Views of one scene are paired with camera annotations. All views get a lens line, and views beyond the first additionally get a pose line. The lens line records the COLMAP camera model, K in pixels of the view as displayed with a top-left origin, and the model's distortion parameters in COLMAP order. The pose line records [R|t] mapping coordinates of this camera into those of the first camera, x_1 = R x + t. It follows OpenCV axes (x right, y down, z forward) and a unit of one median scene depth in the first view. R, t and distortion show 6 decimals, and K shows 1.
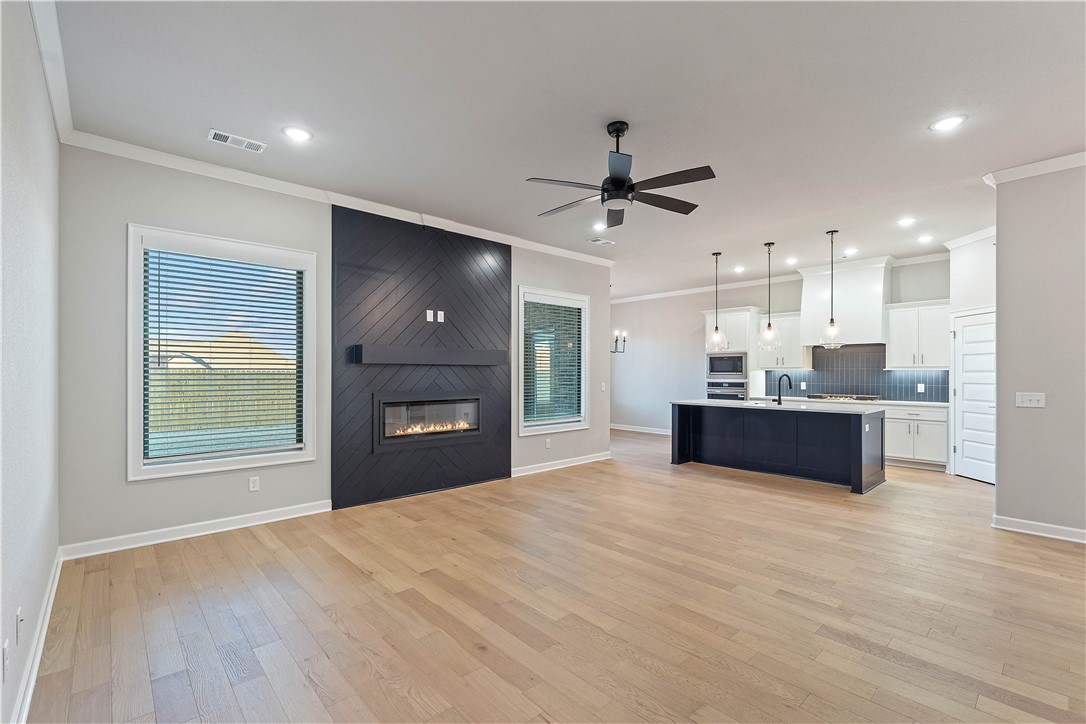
lens RADIAL K [[473.3, 0, 540.1], [0, 473.3, 370.8], [0, 0, 1]] dist [-0.003695, -0.000318]
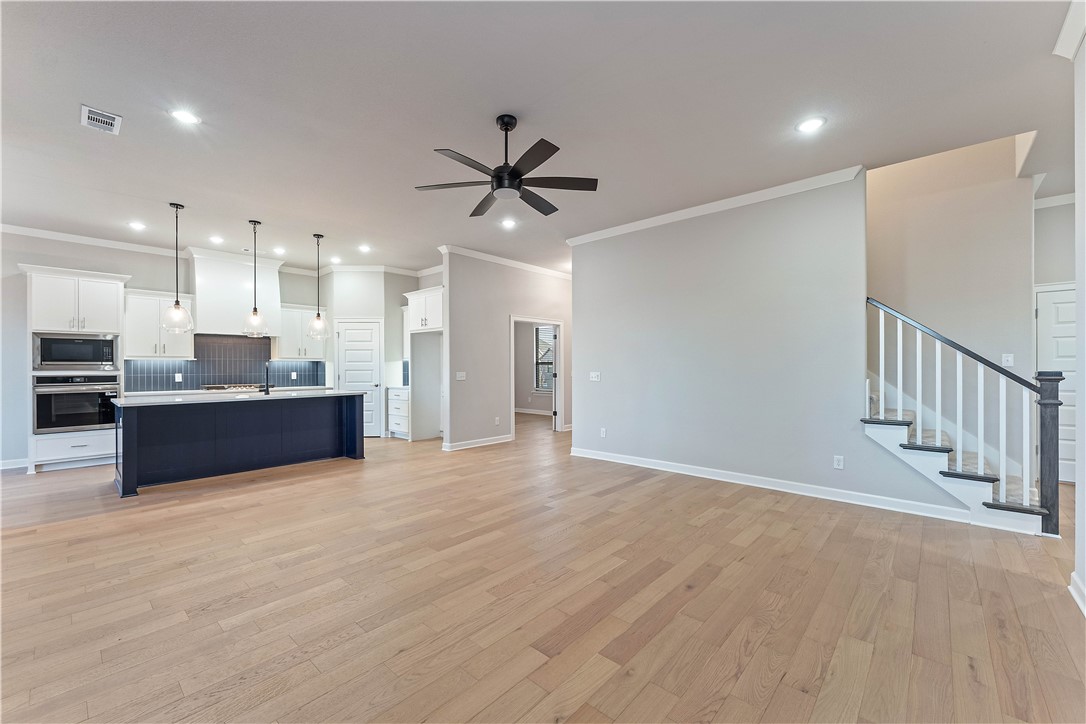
lens RADIAL K [[431.9, 0, 539.5], [0, 431.9, 369.0], [0, 0, 1]] dist [-0.002690, 0.000004]
pose [[-0.083417, -0.006727, 0.996492, -0.411114], [-0.000006, 0.999977, 0.006750, 0.013657], [-0.996515, 0.000557, -0.083415, 0.520350]]
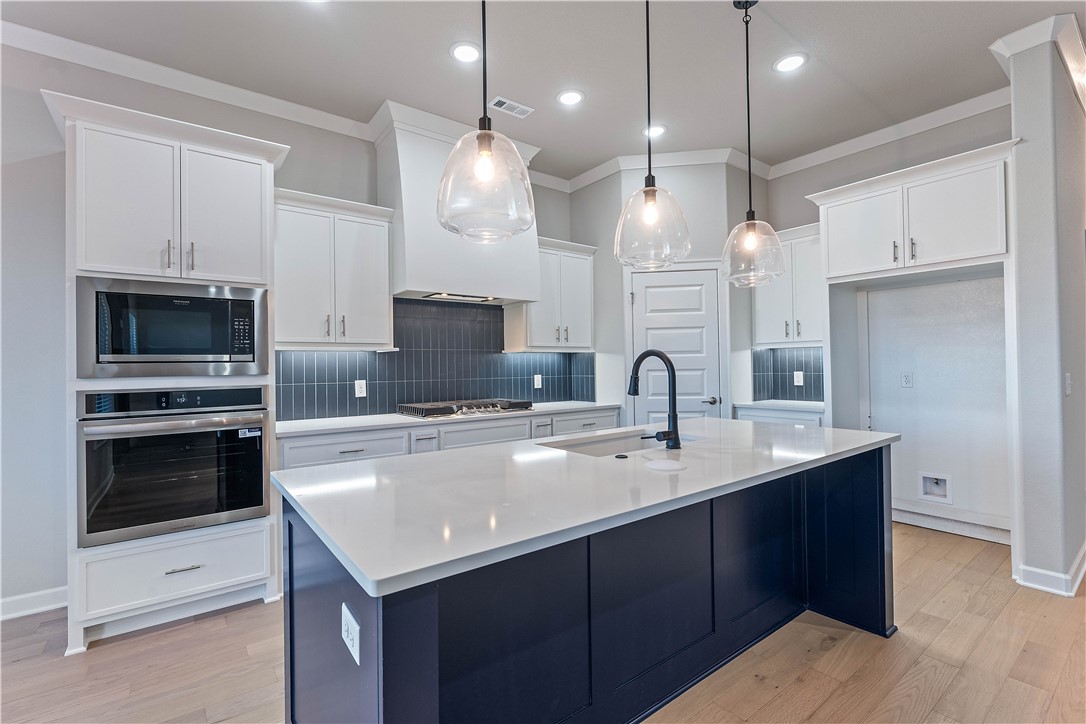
lens RADIAL K [[490.8, 0, 541.7], [0, 490.8, 360.9], [0, 0, 1]] dist [-0.000899, -0.000854]
pose [[0.089993, 0.006282, 0.995923, 0.179421], [0.012366, 0.999896, -0.007425, 0.016468], [-0.995866, 0.012984, 0.089906, 1.063091]]
